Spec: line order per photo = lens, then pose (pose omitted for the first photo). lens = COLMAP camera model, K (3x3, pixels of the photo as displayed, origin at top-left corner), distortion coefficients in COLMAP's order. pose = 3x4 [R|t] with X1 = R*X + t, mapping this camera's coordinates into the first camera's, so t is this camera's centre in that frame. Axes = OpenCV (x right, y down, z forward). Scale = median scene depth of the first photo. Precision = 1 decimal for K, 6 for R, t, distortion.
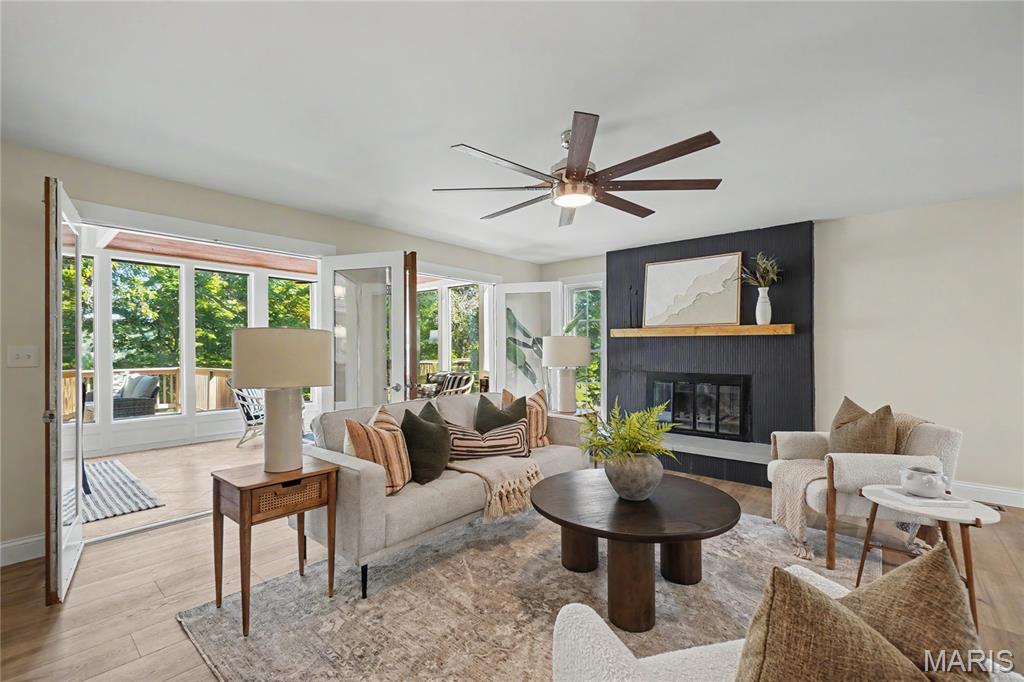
lens RADIAL K [[446.9, 0, 512.9], [0, 446.9, 346.8], [0, 0, 1]] dist [-0.010420, 0.000280]
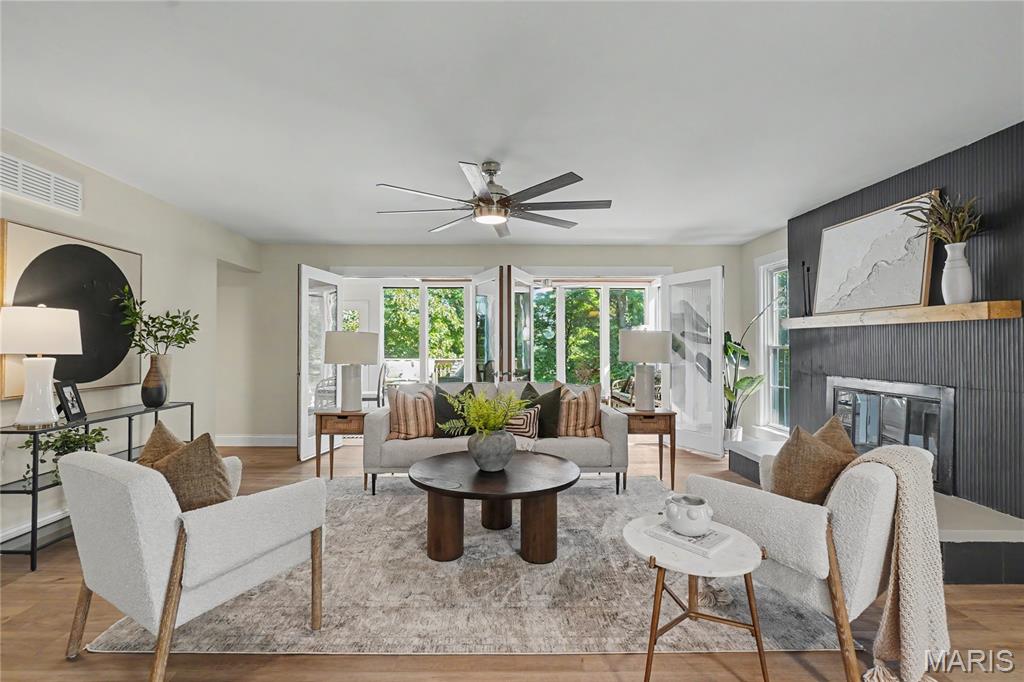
lens RADIAL K [[476.1, 0, 509.6], [0, 476.1, 340.0], [0, 0, 1]] dist [-0.000460, -0.000093]
pose [[0.656288, -0.006784, -0.754480, 0.798289], [0.002033, 0.999972, -0.007222, 0.003550], [0.754508, 0.003206, 0.656283, 0.133942]]
